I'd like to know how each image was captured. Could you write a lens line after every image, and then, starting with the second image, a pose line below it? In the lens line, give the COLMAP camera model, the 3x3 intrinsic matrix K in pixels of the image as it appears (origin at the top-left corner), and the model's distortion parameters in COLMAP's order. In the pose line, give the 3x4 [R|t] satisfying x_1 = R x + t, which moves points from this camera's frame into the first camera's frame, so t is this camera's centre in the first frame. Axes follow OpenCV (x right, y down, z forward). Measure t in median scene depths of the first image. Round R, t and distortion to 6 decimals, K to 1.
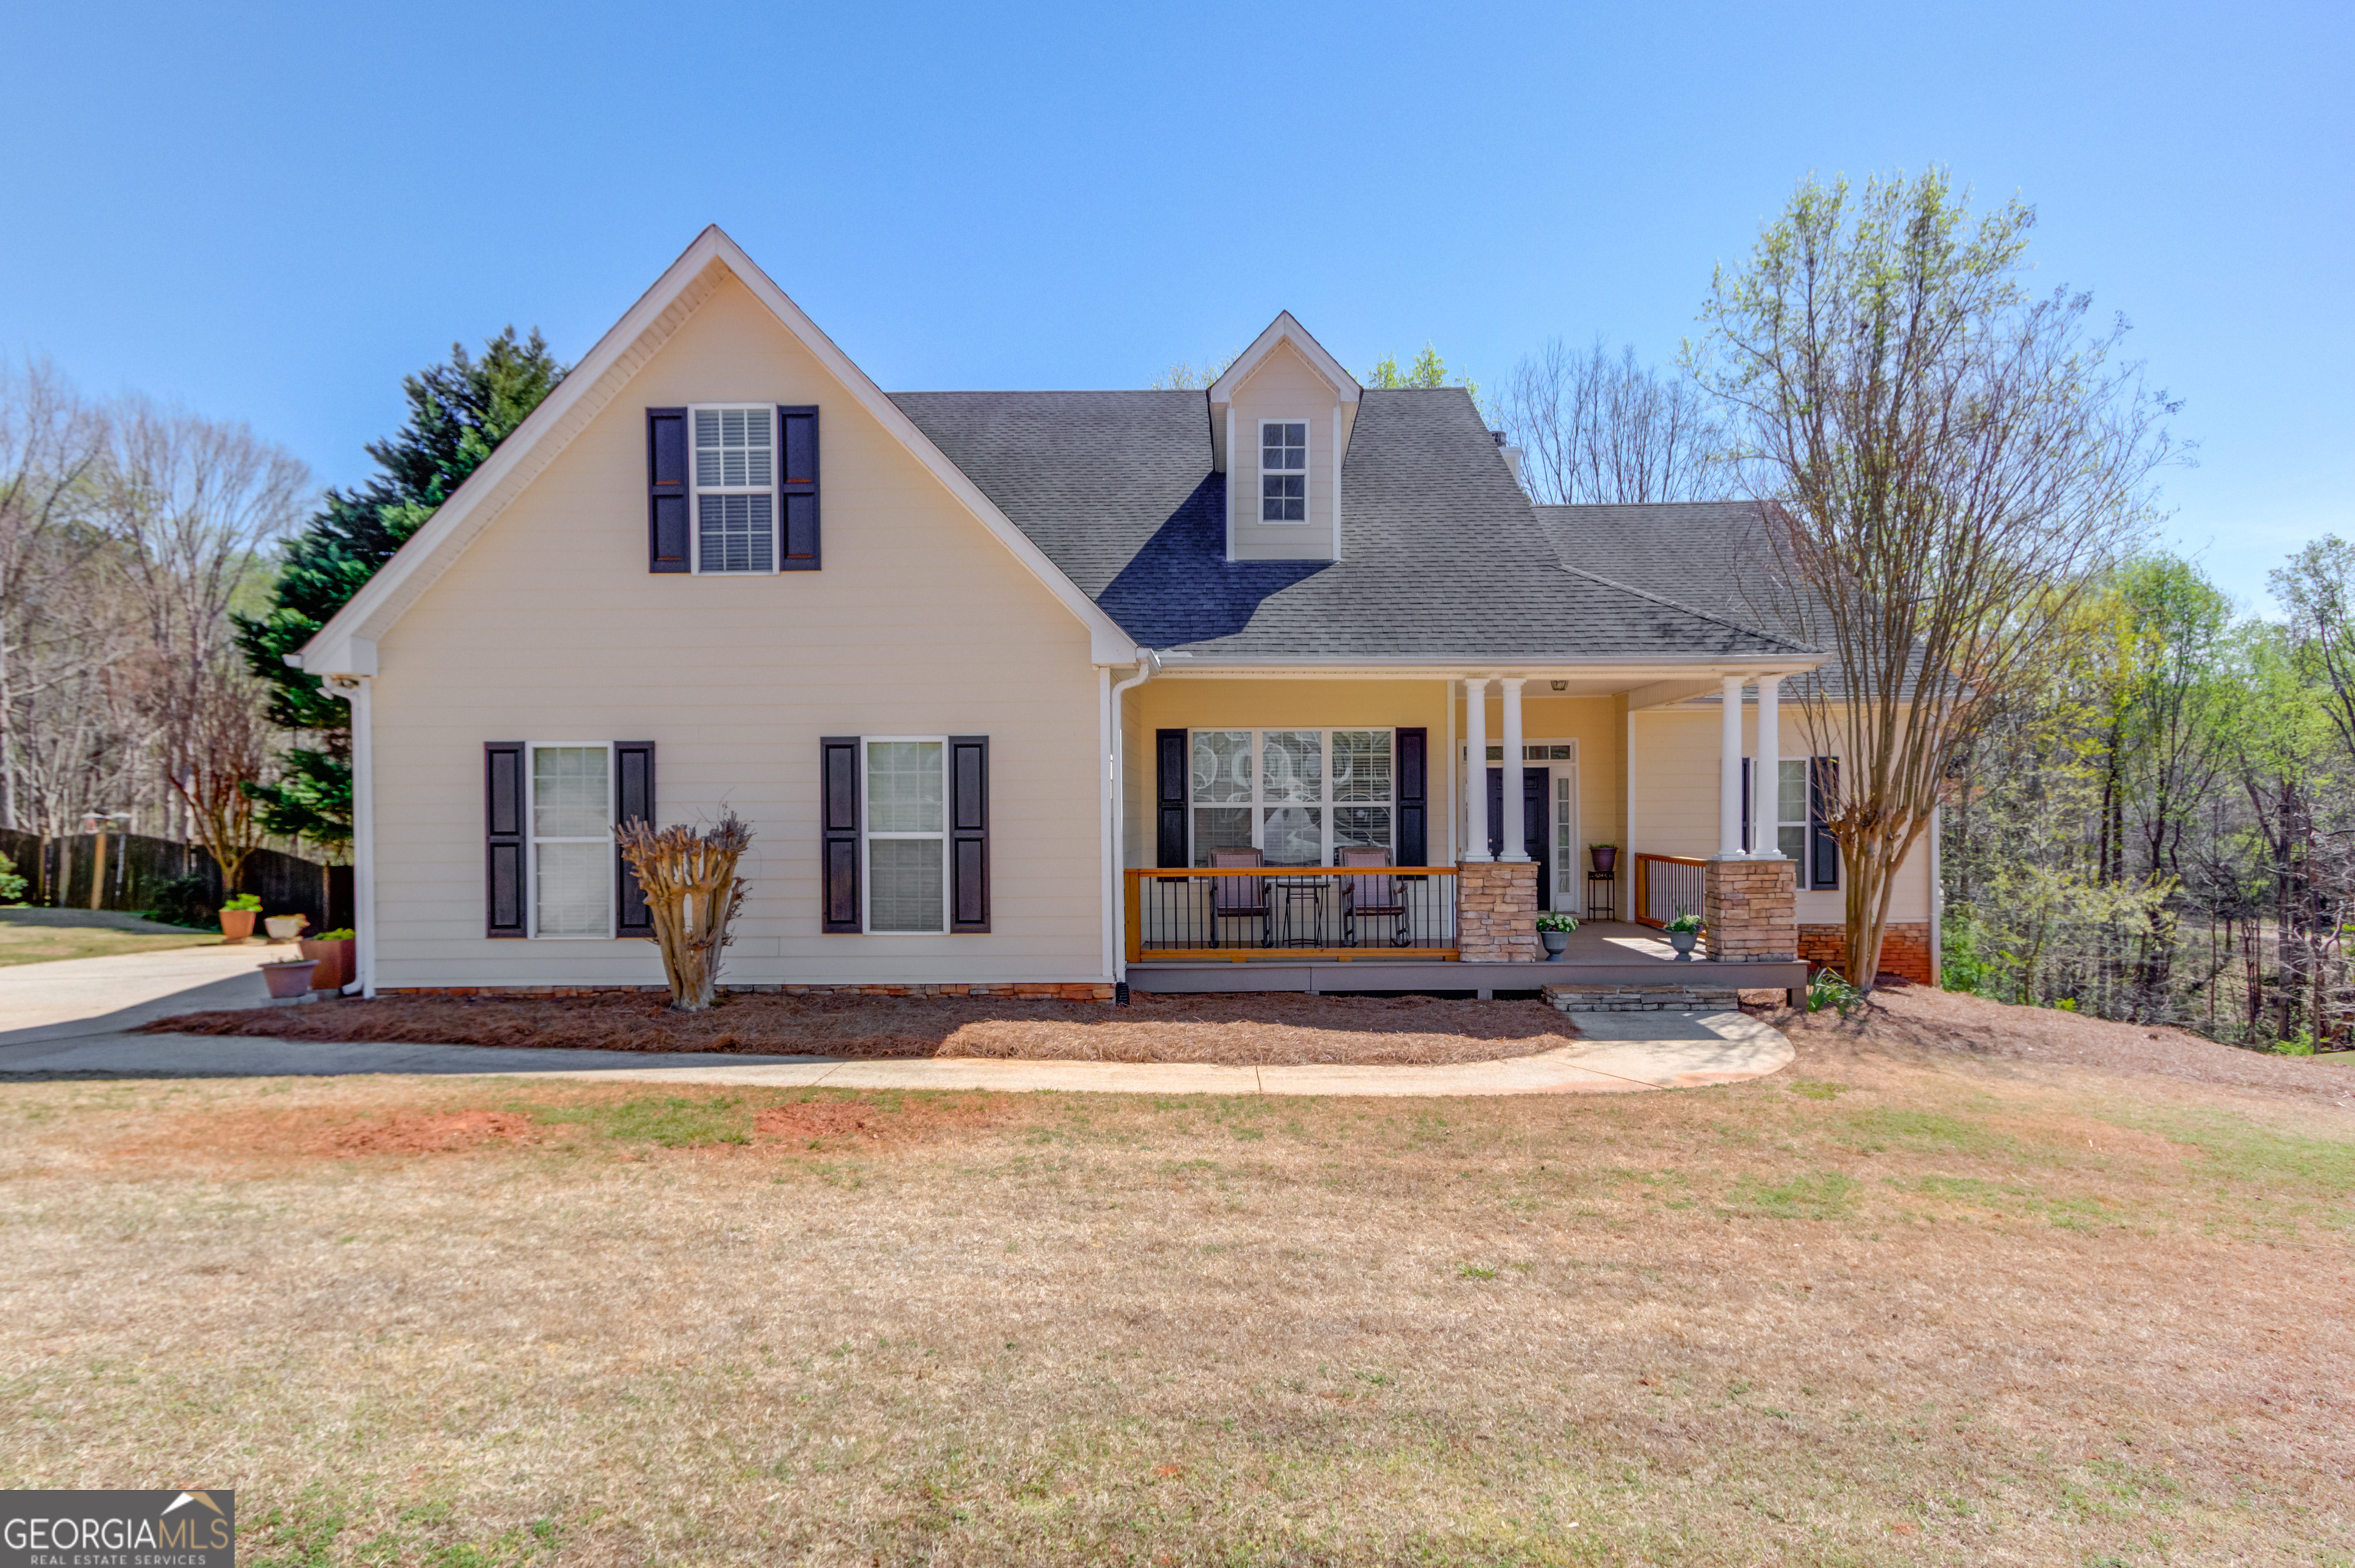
lens RADIAL K [[1357.5, 0, 1178.7], [0, 1357.5, 806.1], [0, 0, 1]] dist [-0.008365, -0.003868]
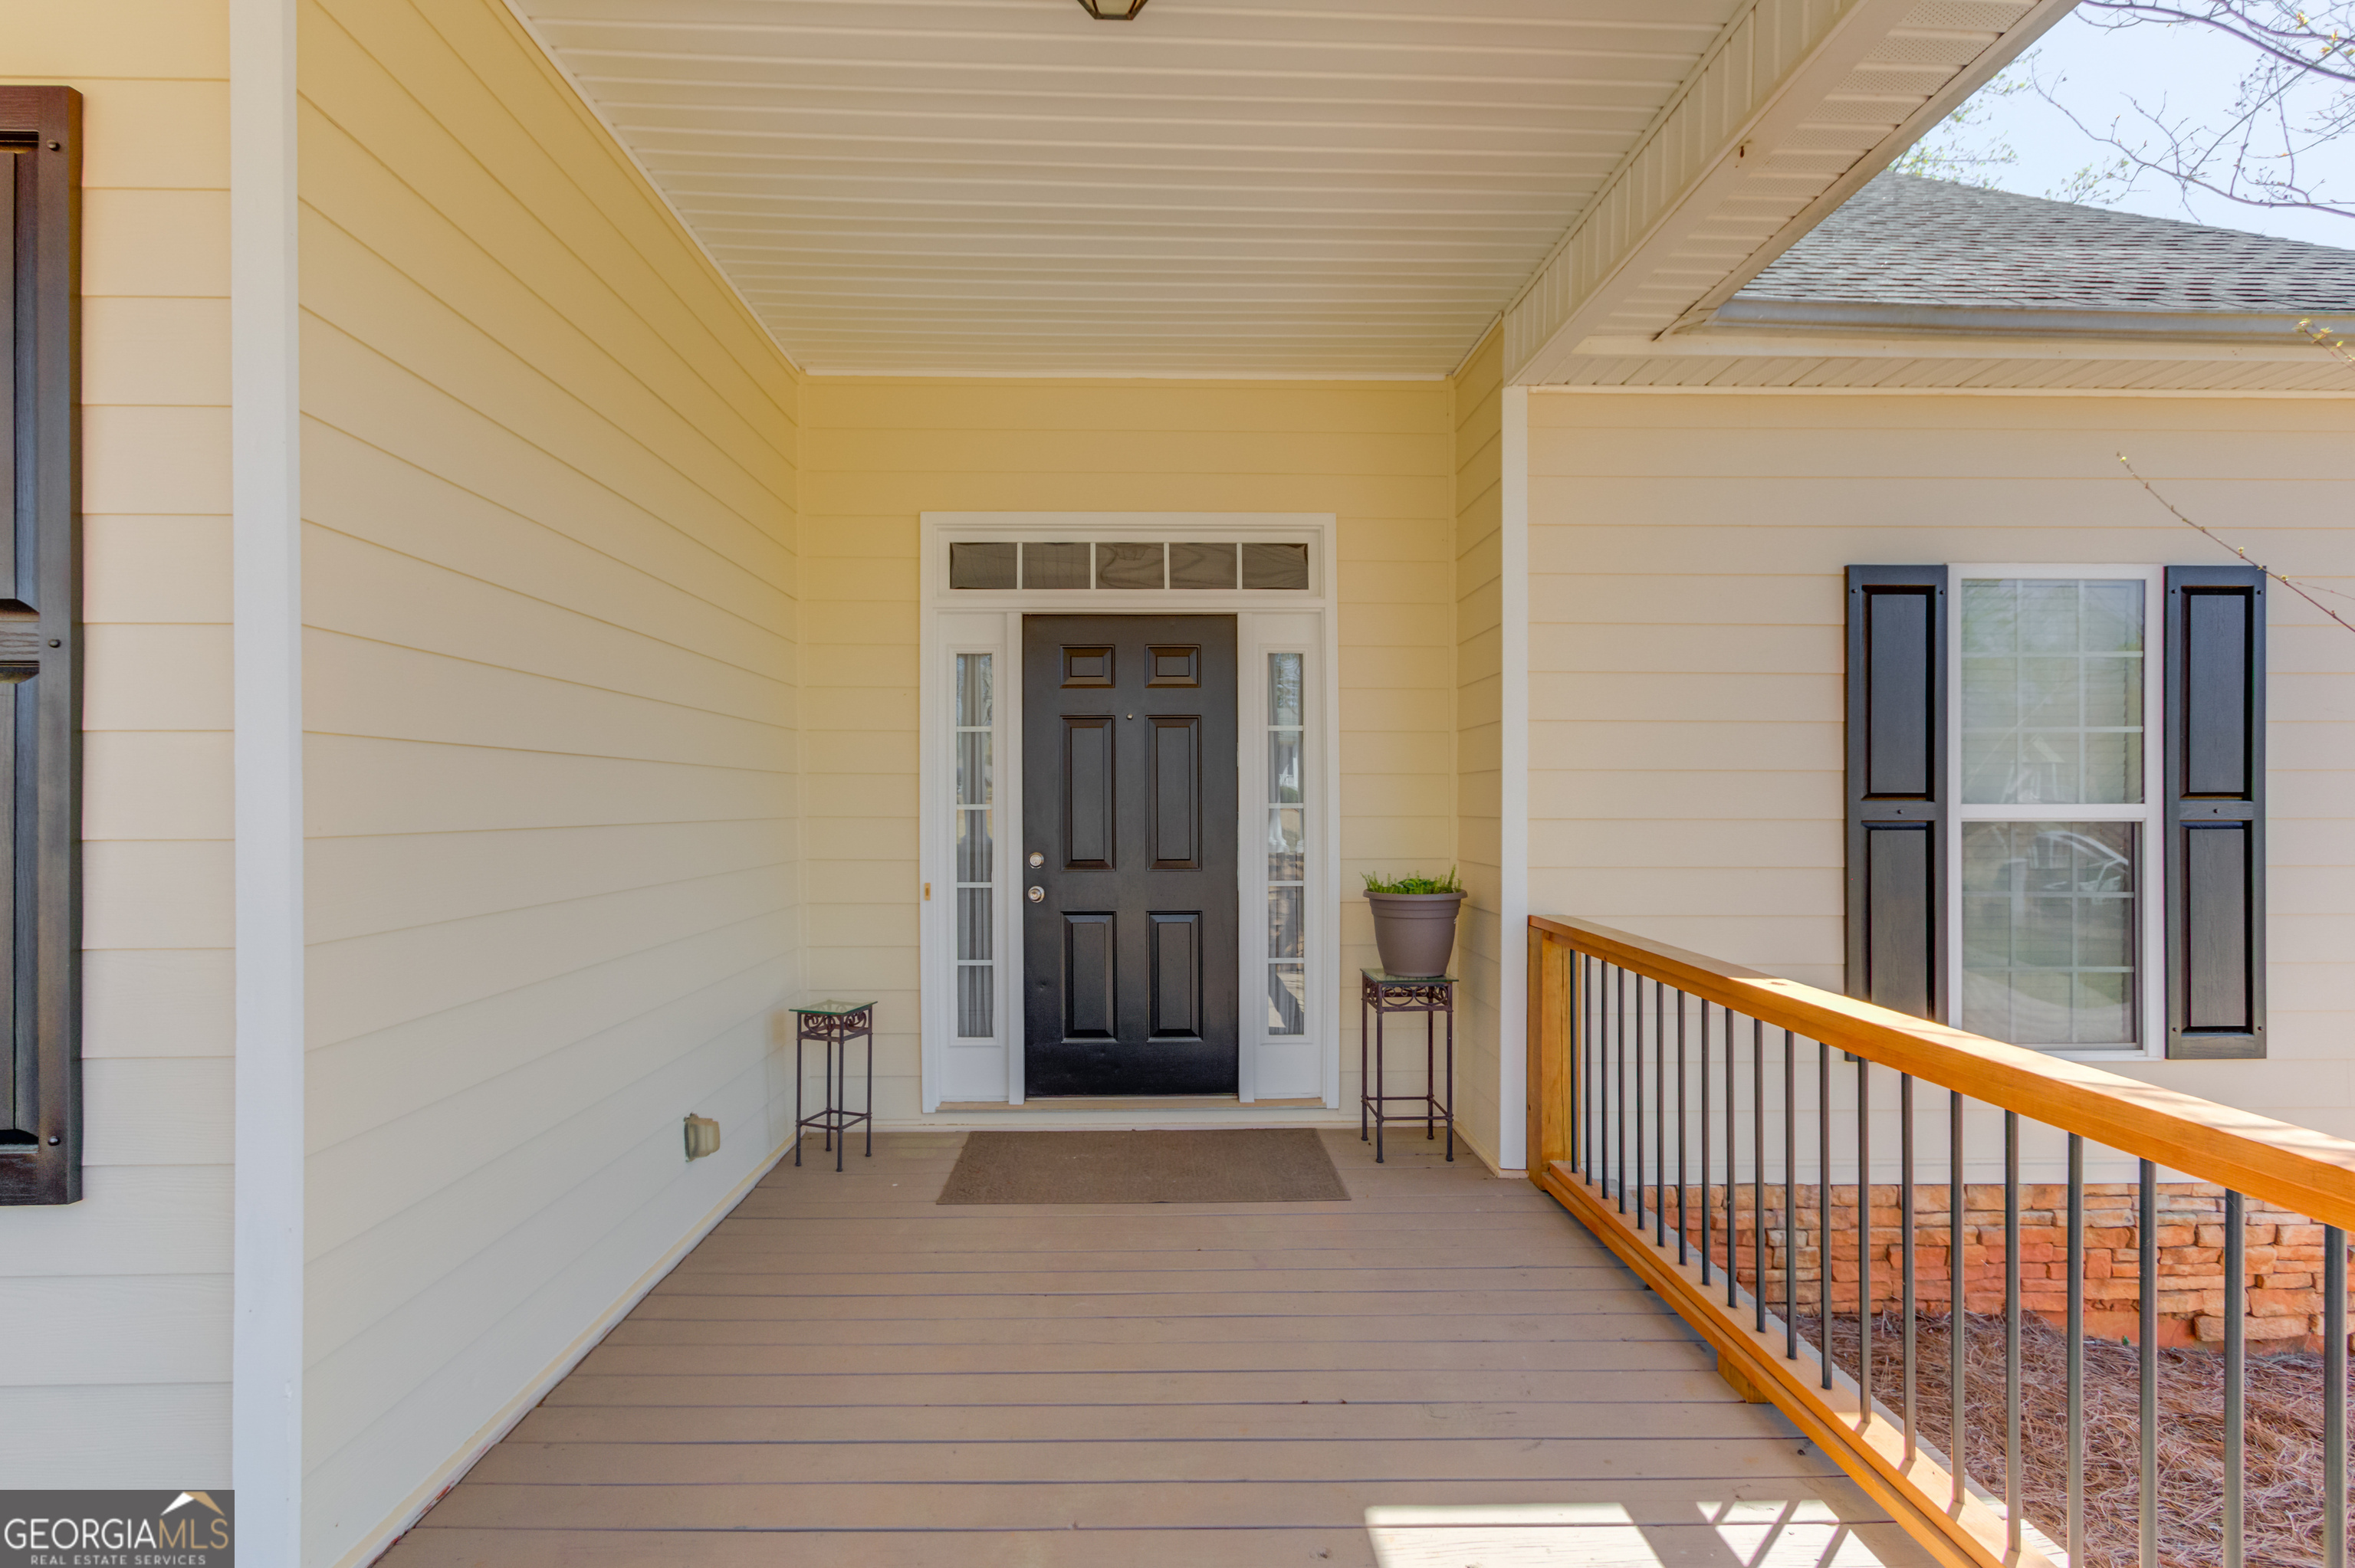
lens RADIAL K [[1085.7, 0, 1175.3], [0, 1085.7, 769.4], [0, 0, 1]] dist [-0.003915, 0.000431]
pose [[0.998834, 0.008985, 0.047430, 0.290099], [-0.008066, 0.999777, -0.019524, 0.011731], [-0.047594, 0.019119, 0.998684, 0.892307]]
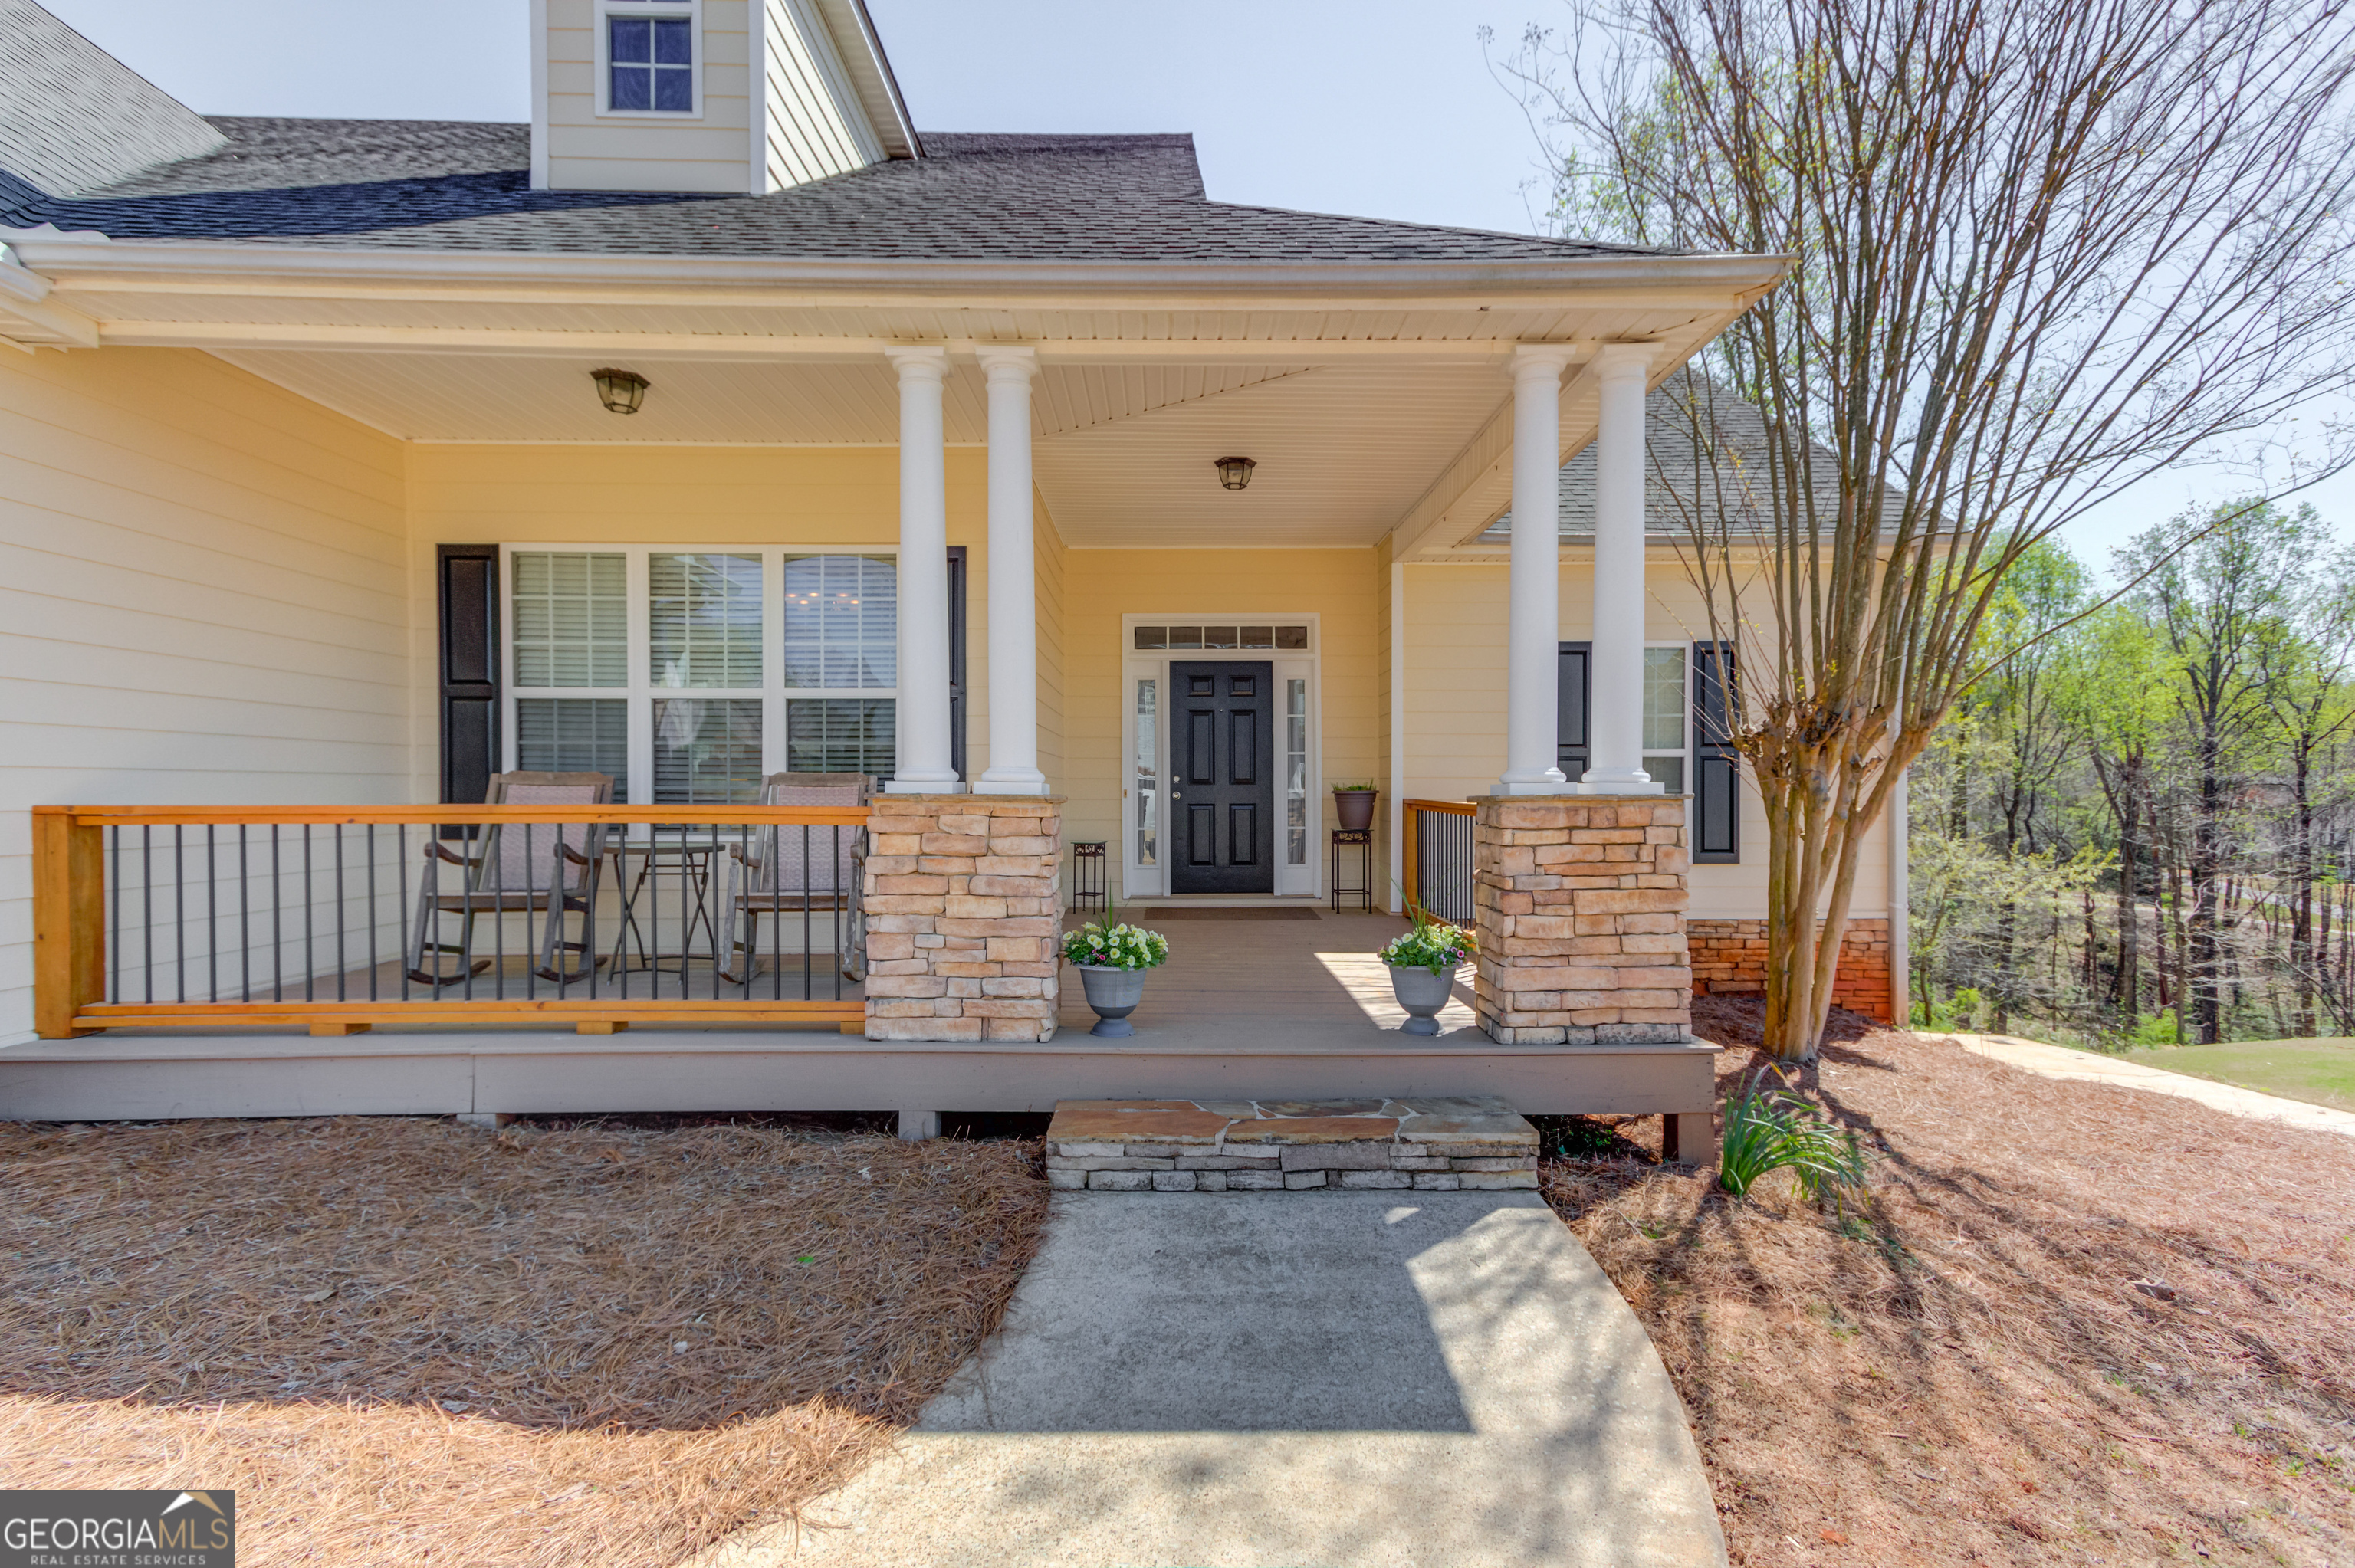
lens RADIAL K [[1085.7, 0, 1174.3], [0, 1085.7, 780.6], [0, 0, 1]] dist [-0.003915, 0.000431]
pose [[0.999841, 0.008357, 0.015728, 0.257508], [-0.008292, 0.999957, -0.004172, 0.033173], [-0.015762, 0.004041, 0.999868, 0.588878]]
